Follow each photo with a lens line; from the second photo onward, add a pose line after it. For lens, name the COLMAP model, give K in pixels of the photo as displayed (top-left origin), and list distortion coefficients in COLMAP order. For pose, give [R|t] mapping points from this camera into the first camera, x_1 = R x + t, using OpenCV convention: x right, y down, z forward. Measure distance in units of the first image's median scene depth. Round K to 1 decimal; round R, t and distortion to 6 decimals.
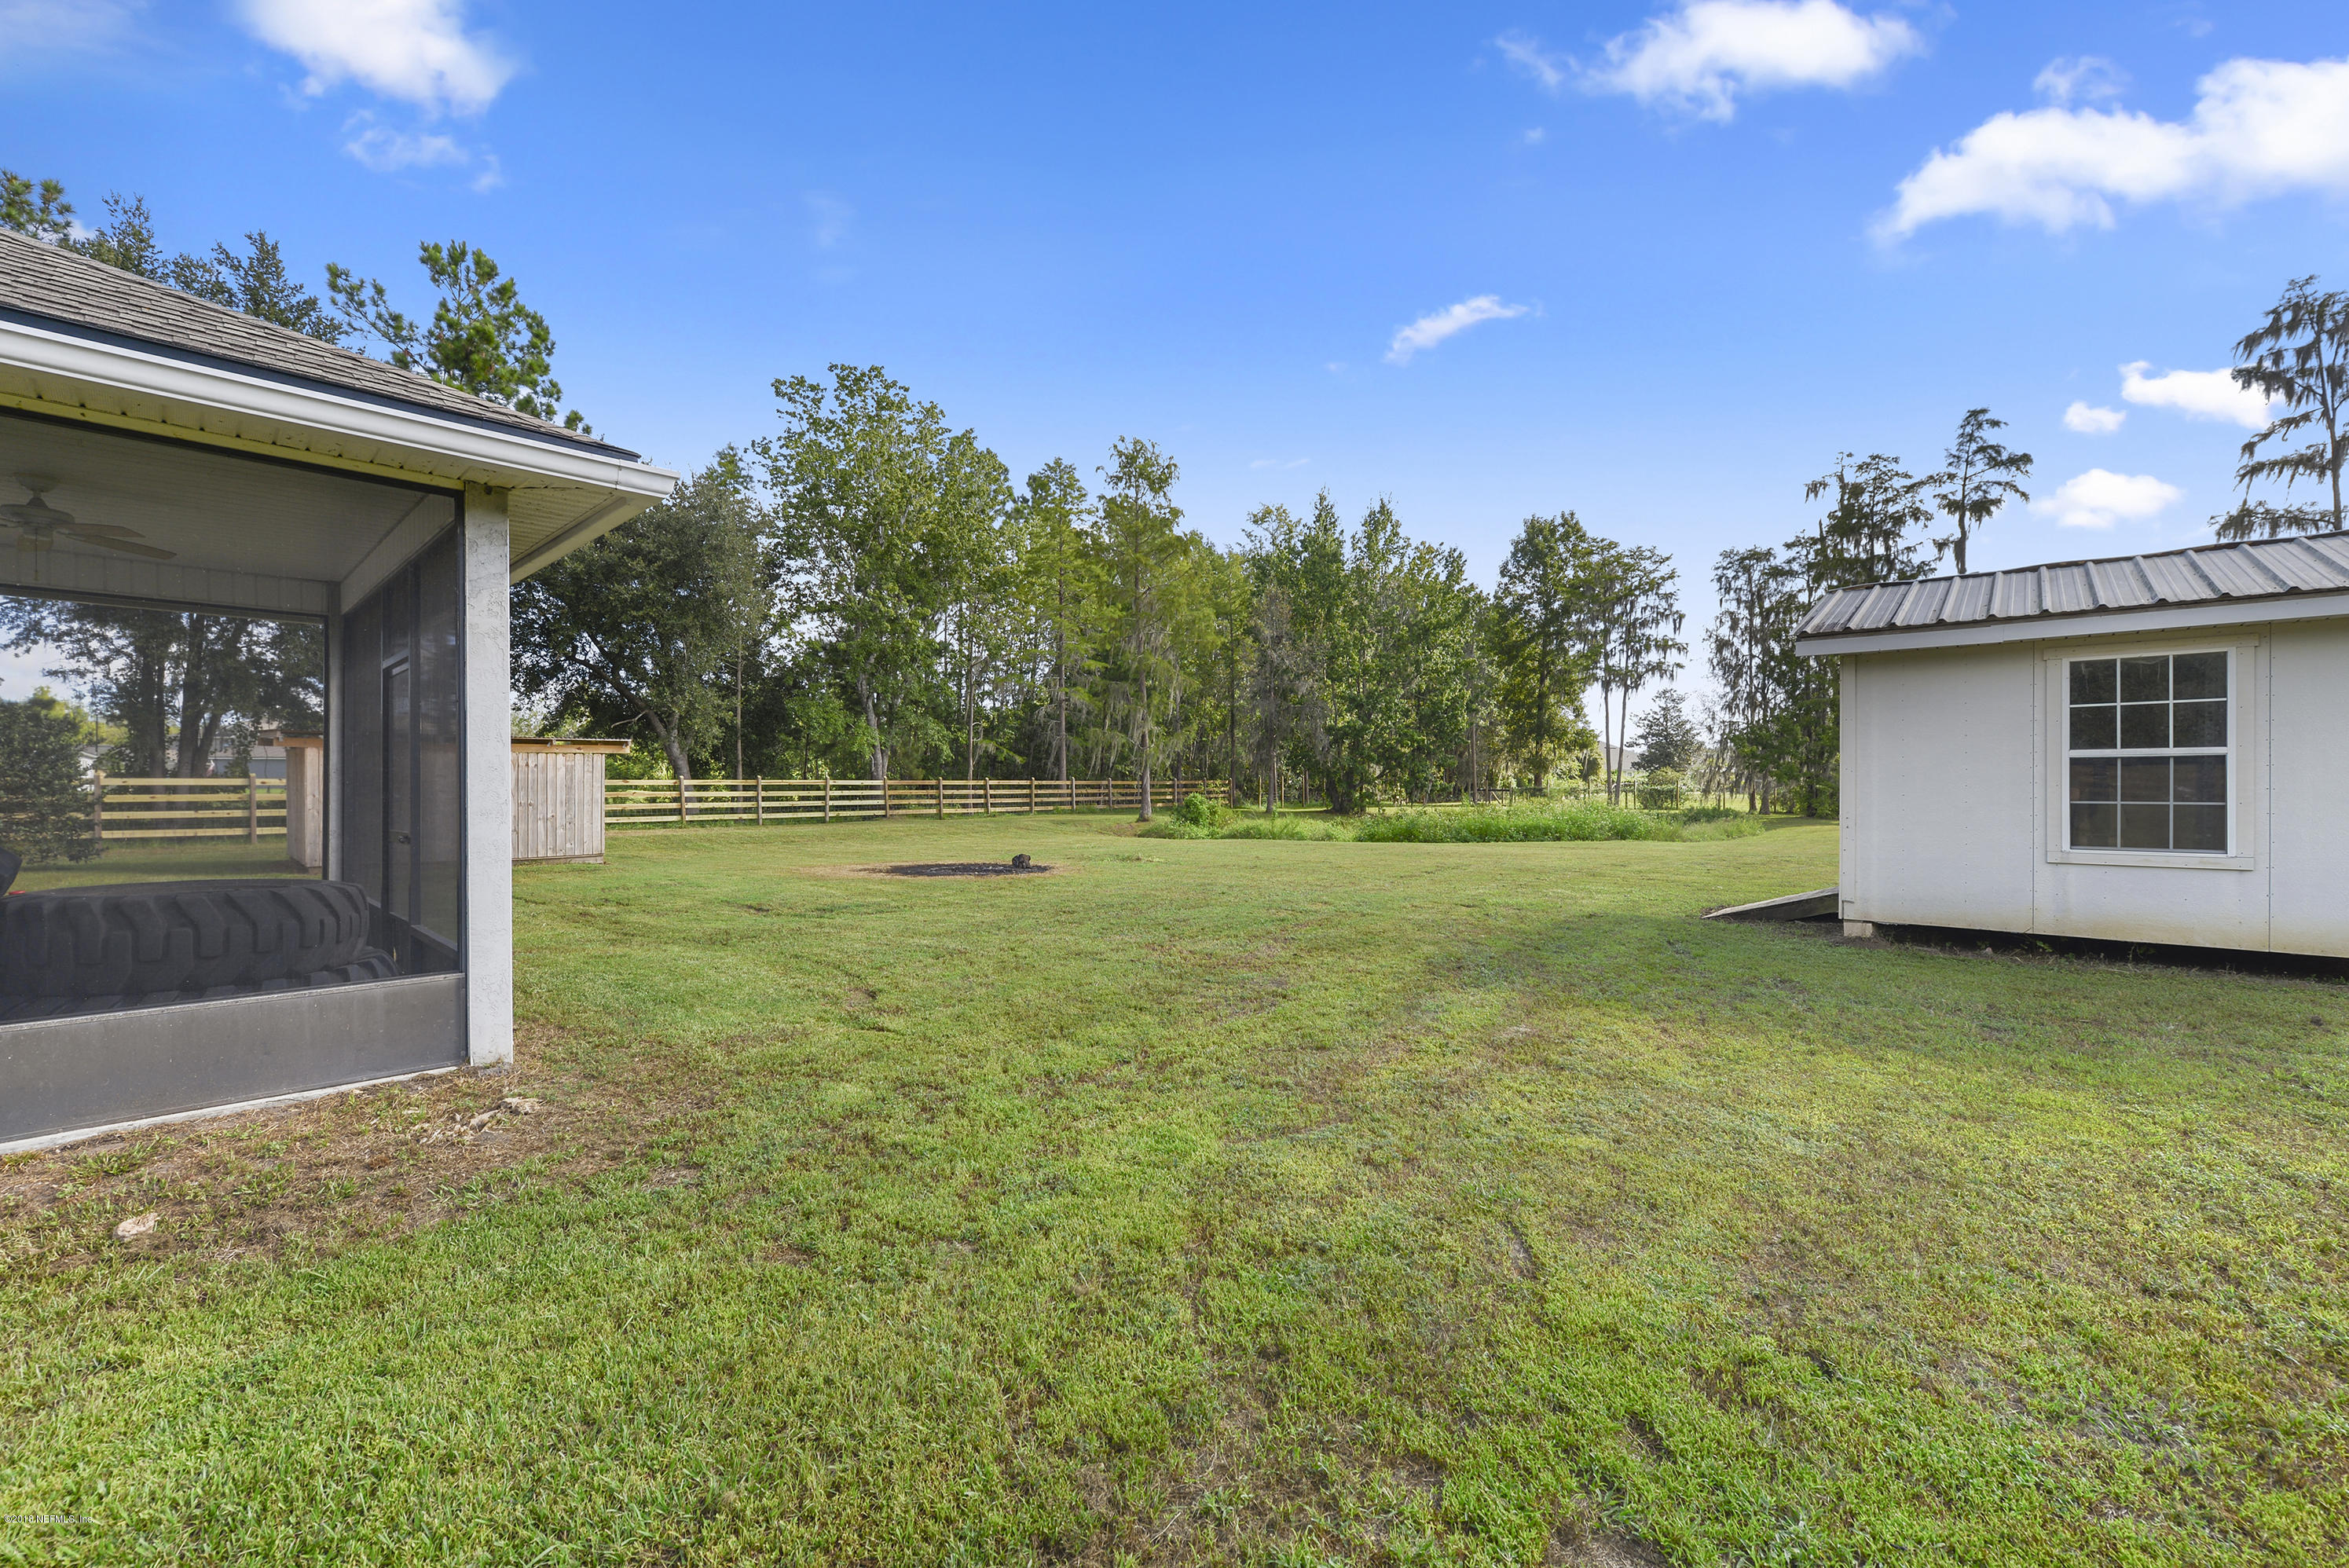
lens RADIAL K [[929.5, 0, 1173.4], [0, 929.5, 785.2], [0, 0, 1]] dist [0.002353, -0.001788]
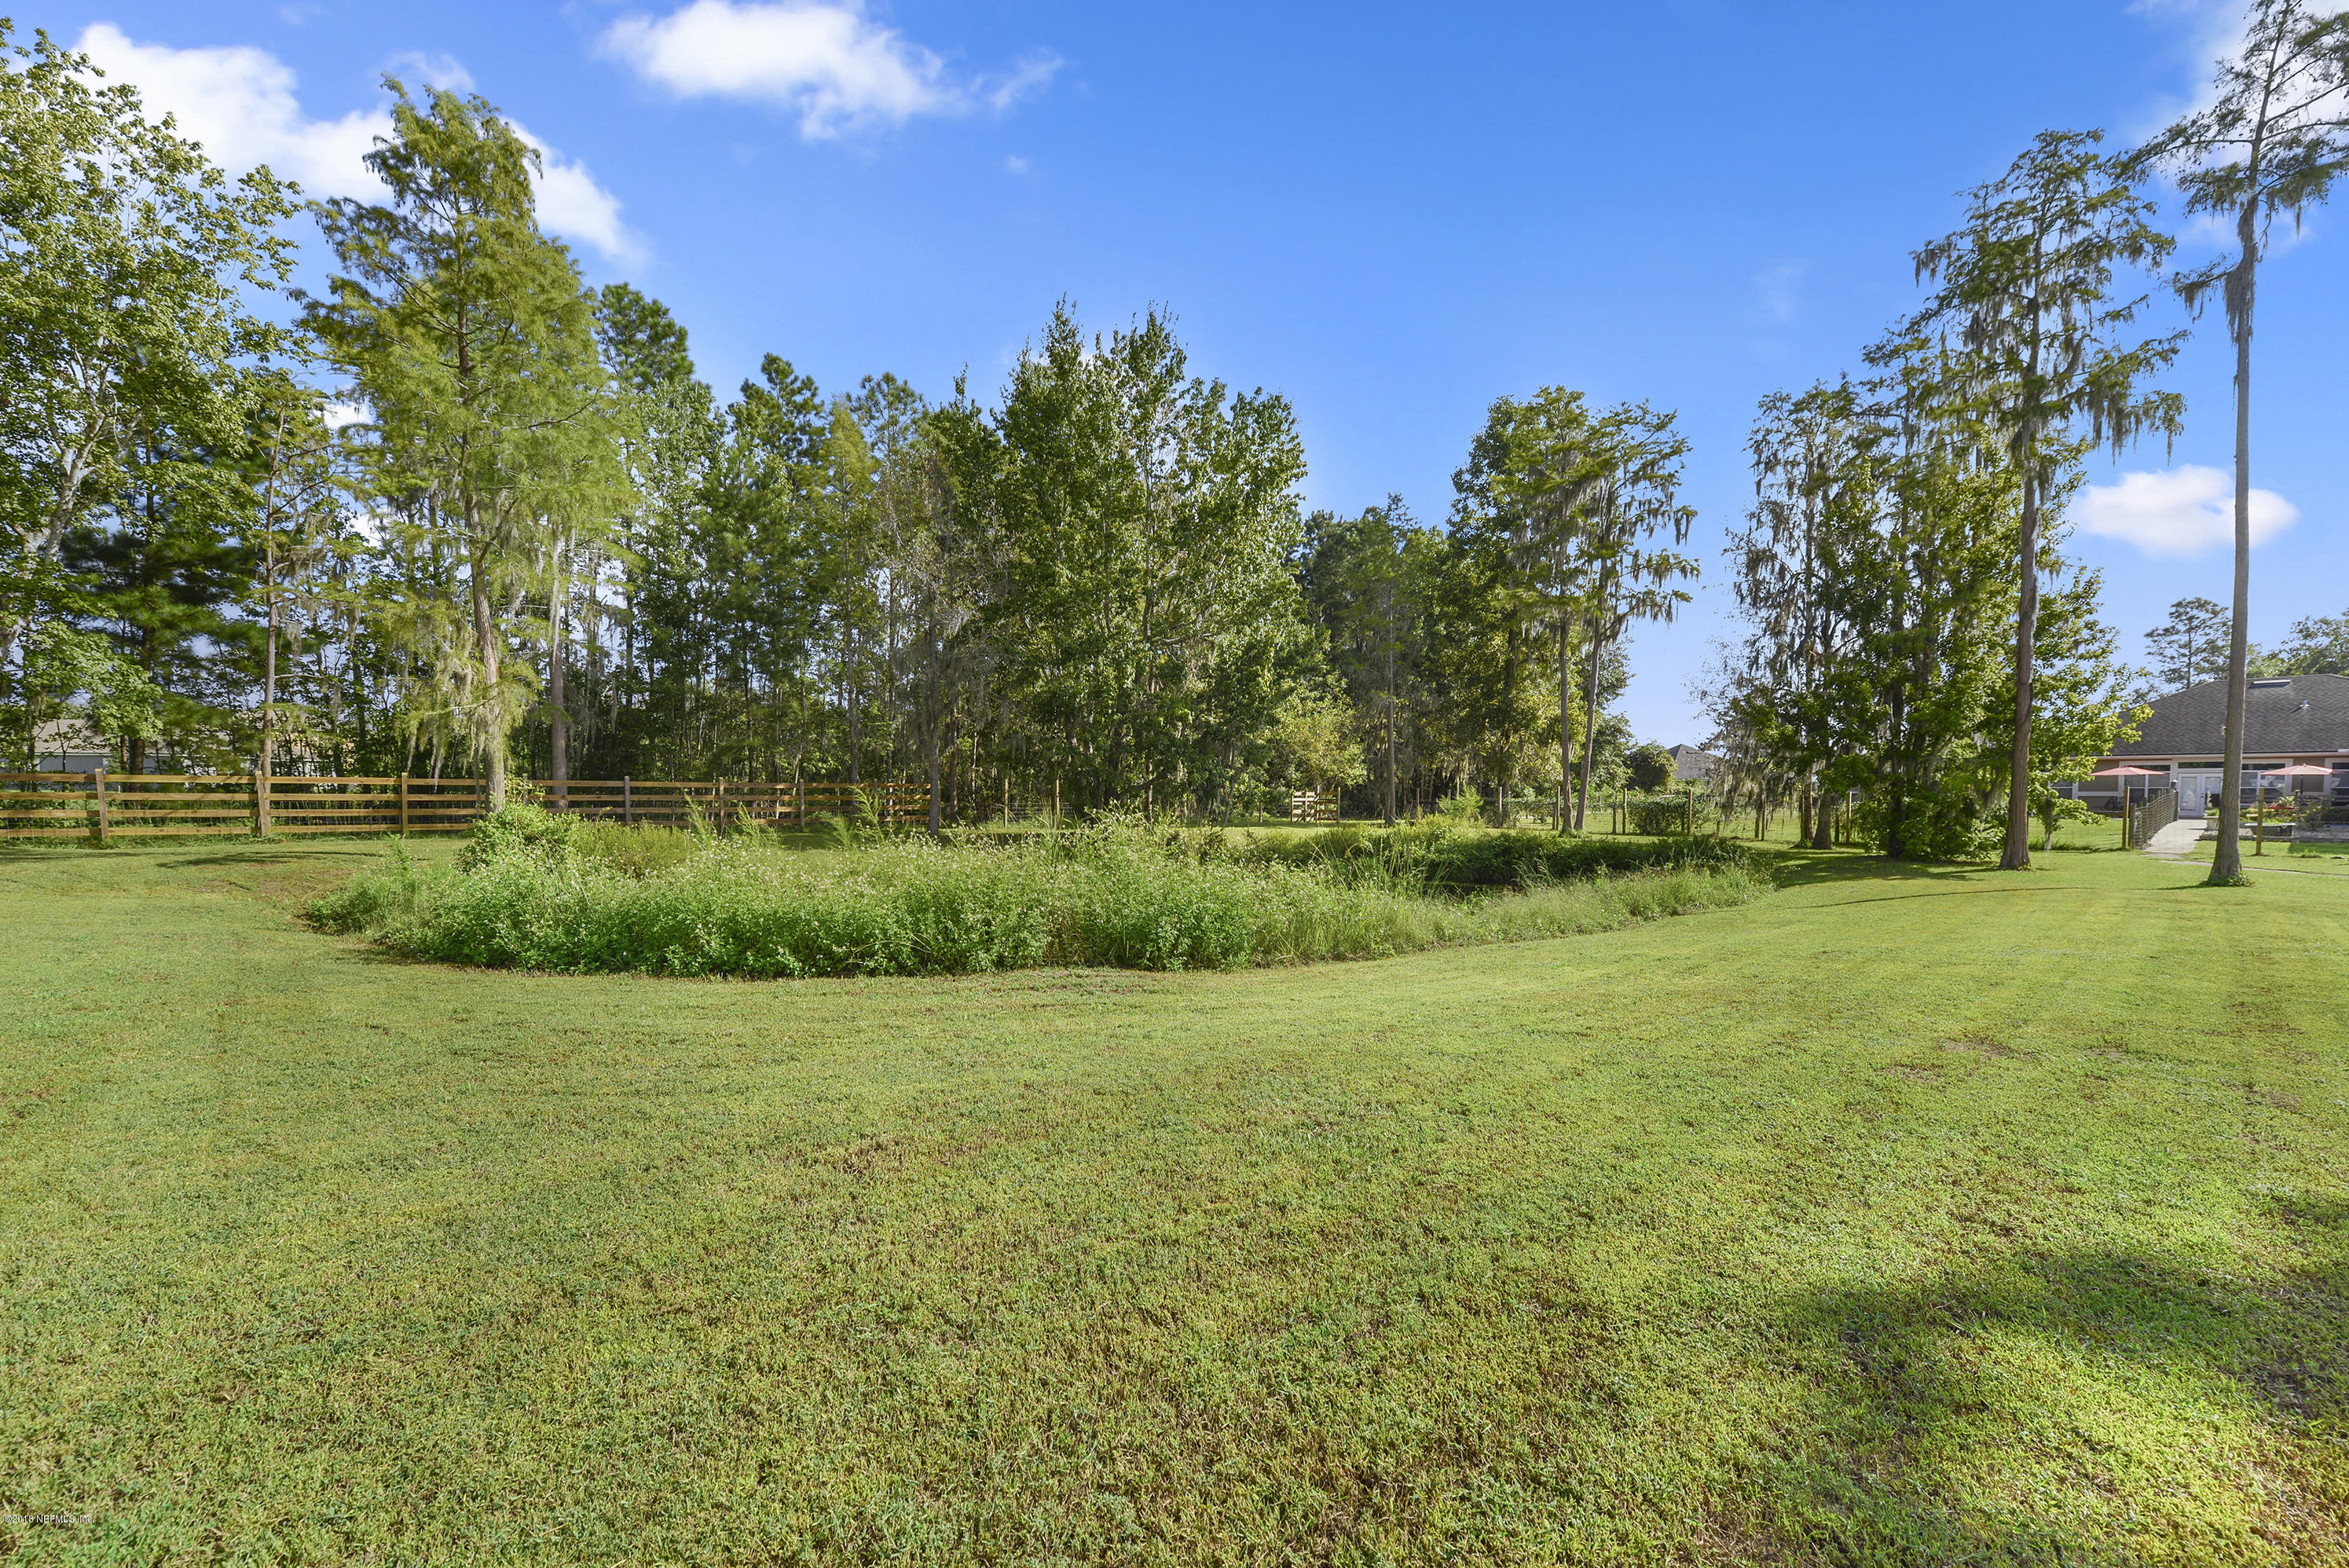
lens RADIAL K [[929.5, 0, 1178.9], [0, 929.5, 824.8], [0, 0, 1]] dist [0.002353, -0.001788]
pose [[0.994469, 0.011937, -0.104355, 0.286716], [-0.008301, 0.999346, 0.035206, -0.000243], [0.104706, -0.034145, 0.993917, 0.366740]]
